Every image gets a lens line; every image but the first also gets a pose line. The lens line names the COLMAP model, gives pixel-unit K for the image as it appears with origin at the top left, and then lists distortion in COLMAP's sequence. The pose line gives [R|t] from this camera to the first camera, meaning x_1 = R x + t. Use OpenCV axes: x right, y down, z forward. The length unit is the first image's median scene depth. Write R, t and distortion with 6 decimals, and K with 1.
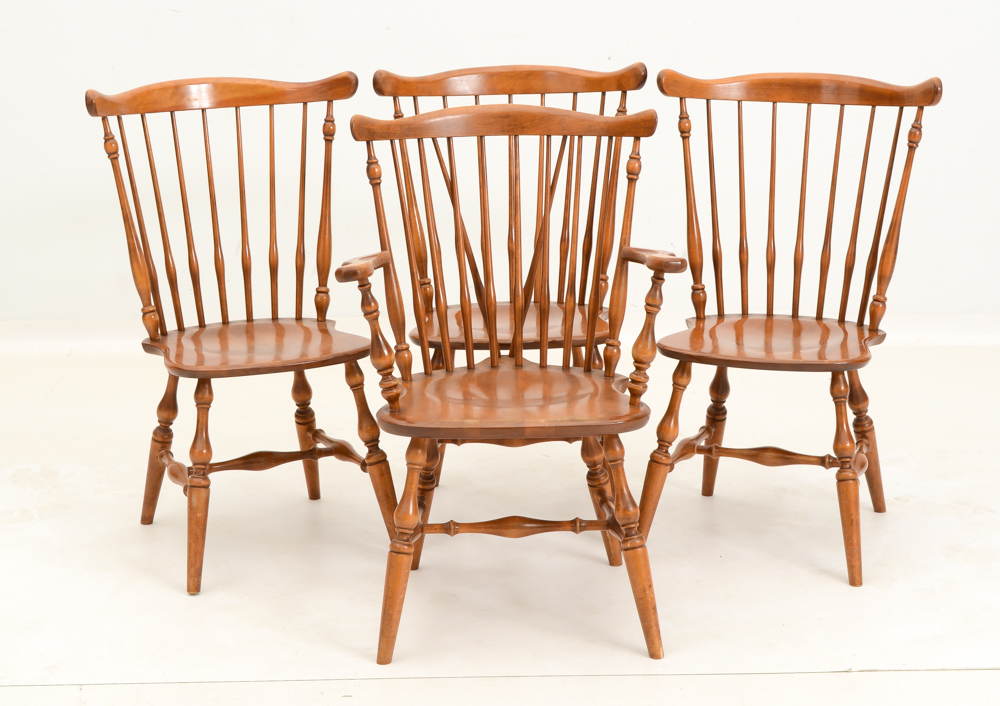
lens RADIAL K [[1783.3, 0, 500.0], [0, 1783.3, 353.0], [0, 0, 1]] dist [-0.035310, -0.040588]
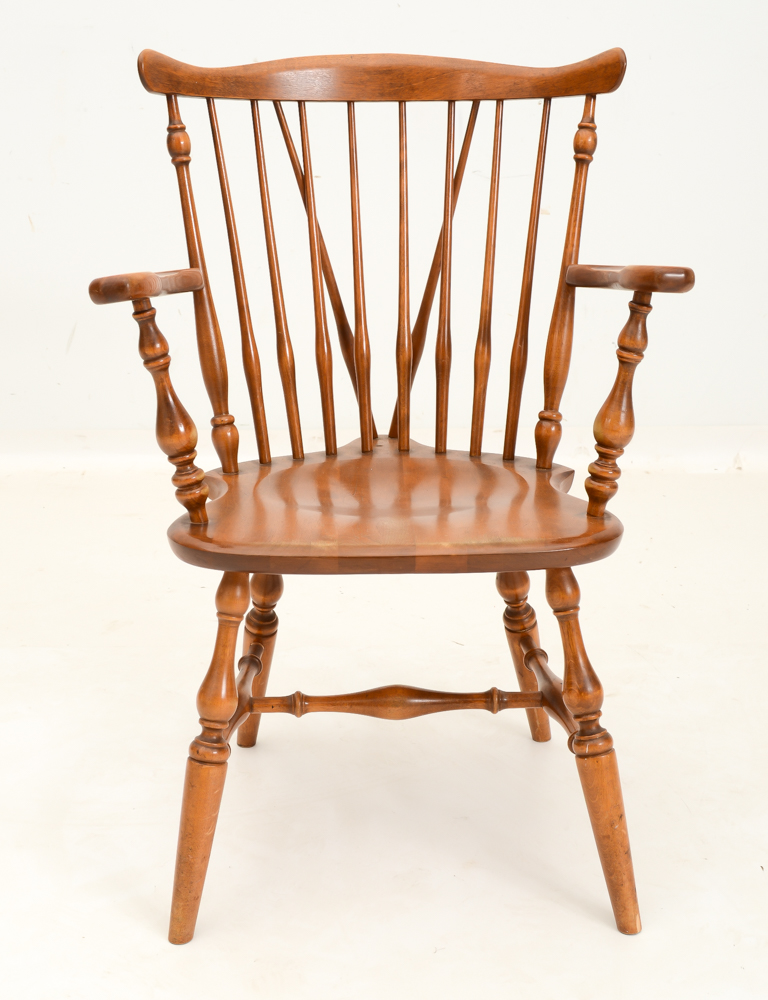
lens RADIAL K [[1597.4, 0, 384.0], [0, 1597.4, 500.0], [0, 0, 1]] dist [0.027855, -0.057473]
pose [[0.999983, 0.005417, 0.002199, 0.002083], [-0.005496, 0.999280, 0.037550, 0.003467], [-0.001994, -0.037562, 0.999292, 0.431921]]
